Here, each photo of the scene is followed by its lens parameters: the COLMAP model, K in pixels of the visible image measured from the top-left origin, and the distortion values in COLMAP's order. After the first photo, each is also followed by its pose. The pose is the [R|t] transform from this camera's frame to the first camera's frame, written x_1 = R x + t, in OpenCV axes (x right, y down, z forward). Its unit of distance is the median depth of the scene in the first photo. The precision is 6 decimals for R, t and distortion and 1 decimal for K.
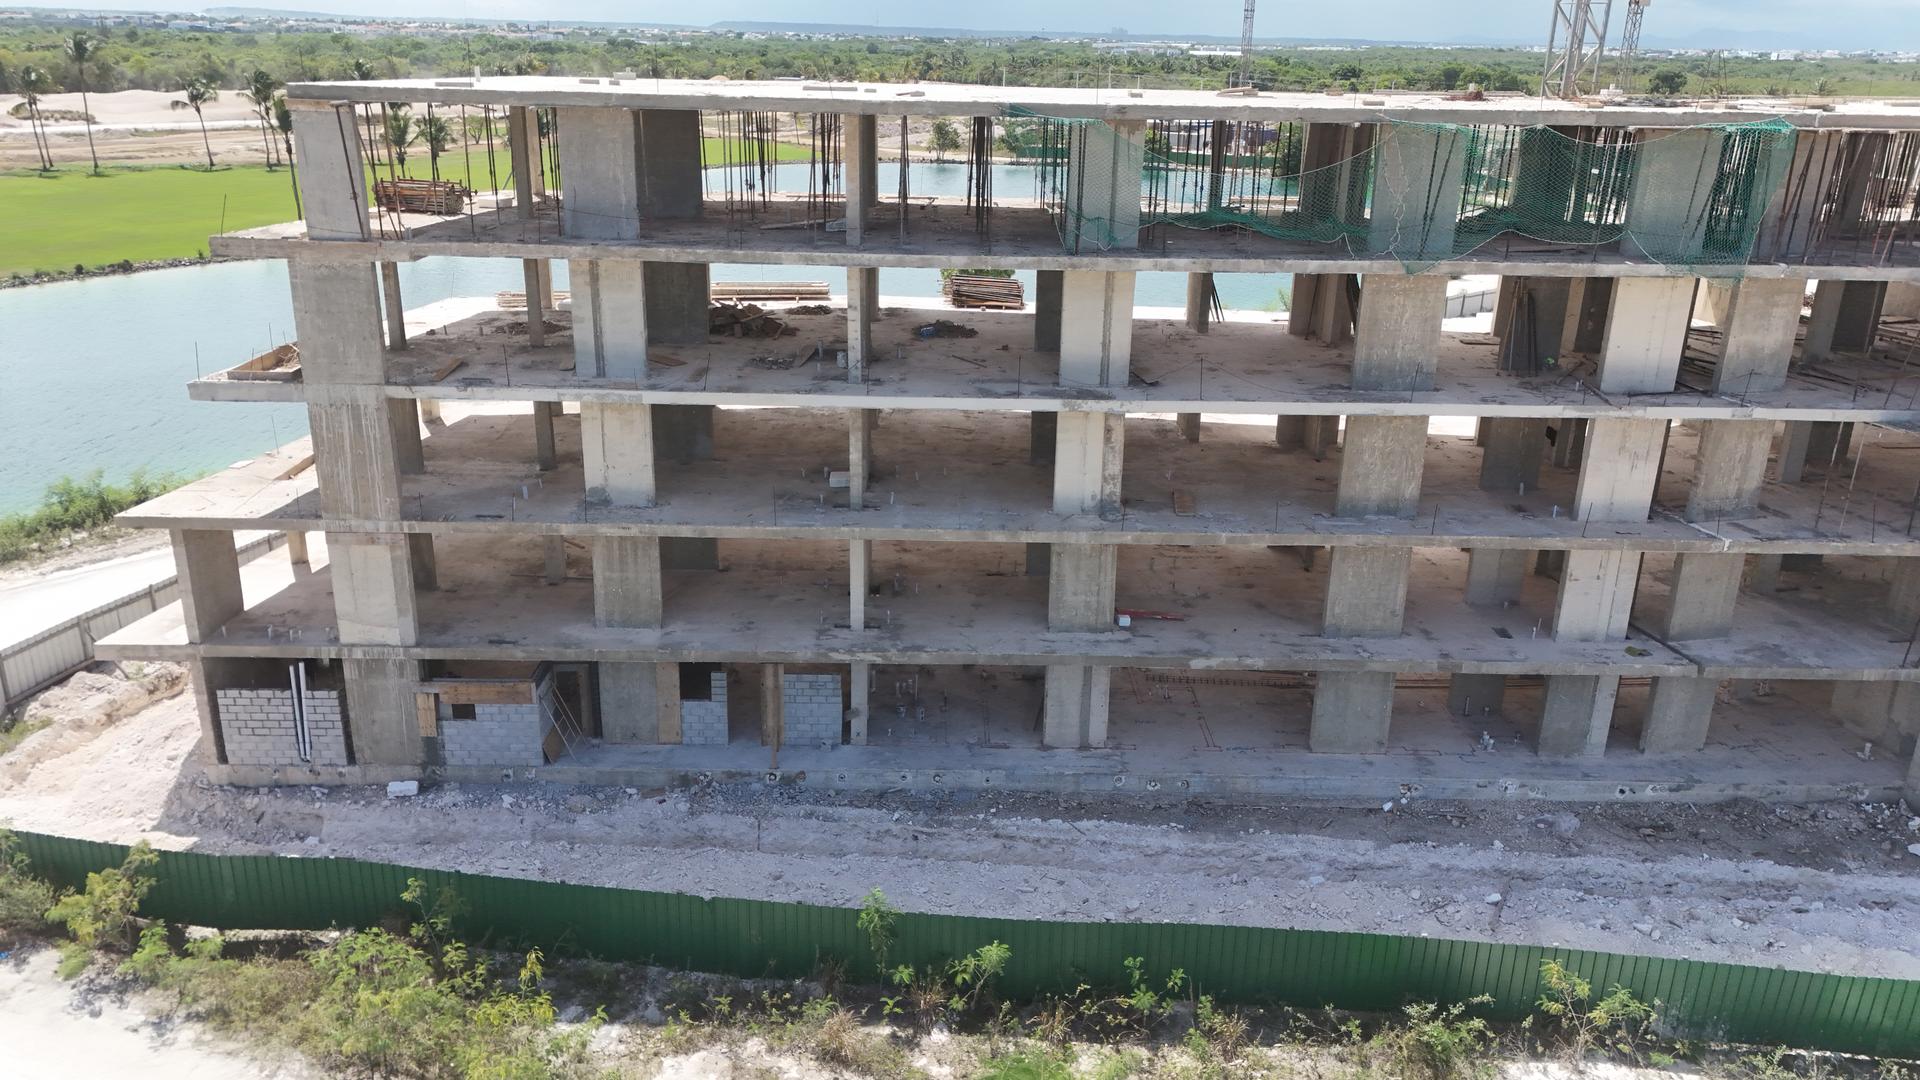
lens RADIAL K [[1401.4, 0, 971.5], [0, 1401.4, 541.7], [0, 0, 1]] dist [0.060602, -0.054538]
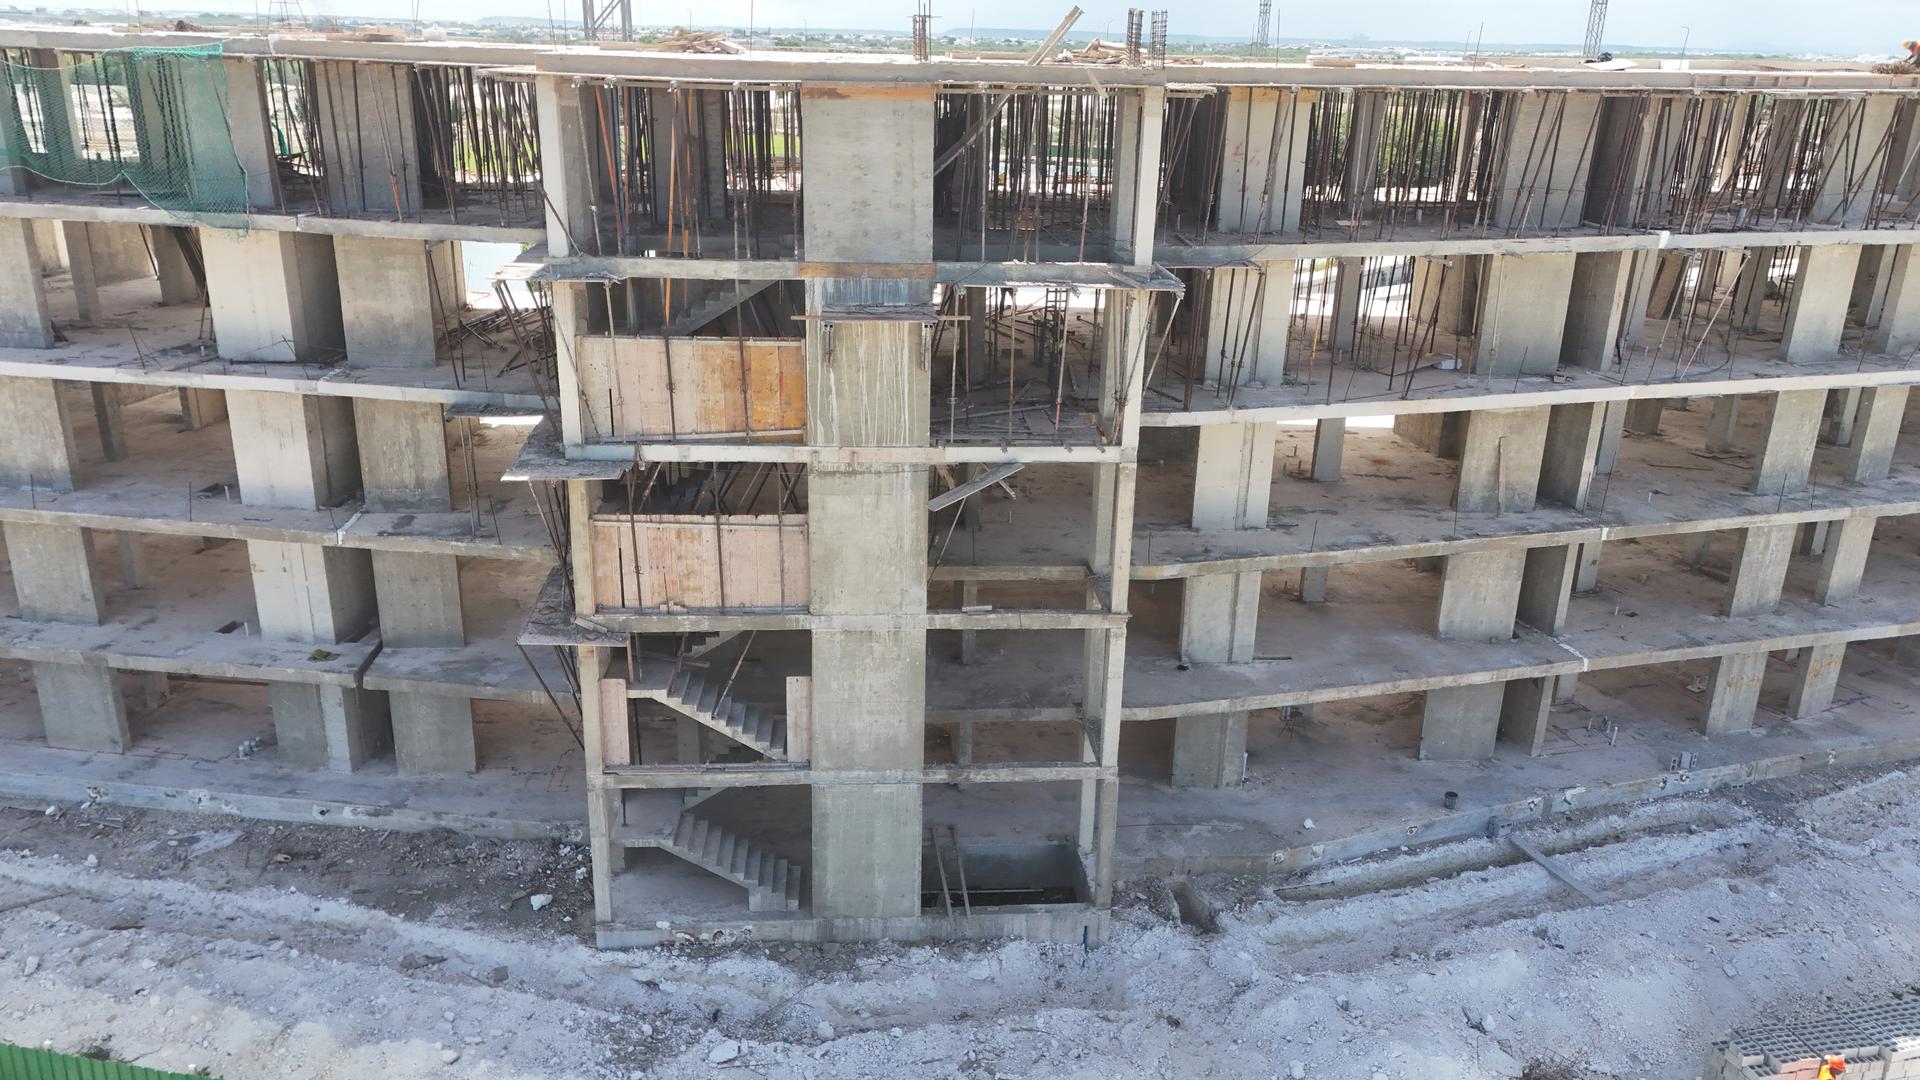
lens RADIAL K [[1401.4, 0, 952.8], [0, 1401.4, 539.3], [0, 0, 1]] dist [0.060602, -0.054538]
pose [[0.988728, 0.055795, -0.138938, 1.000287], [-0.056471, 0.998404, -0.000924, -0.017037], [0.138665, 0.008760, 0.990301, 0.178440]]
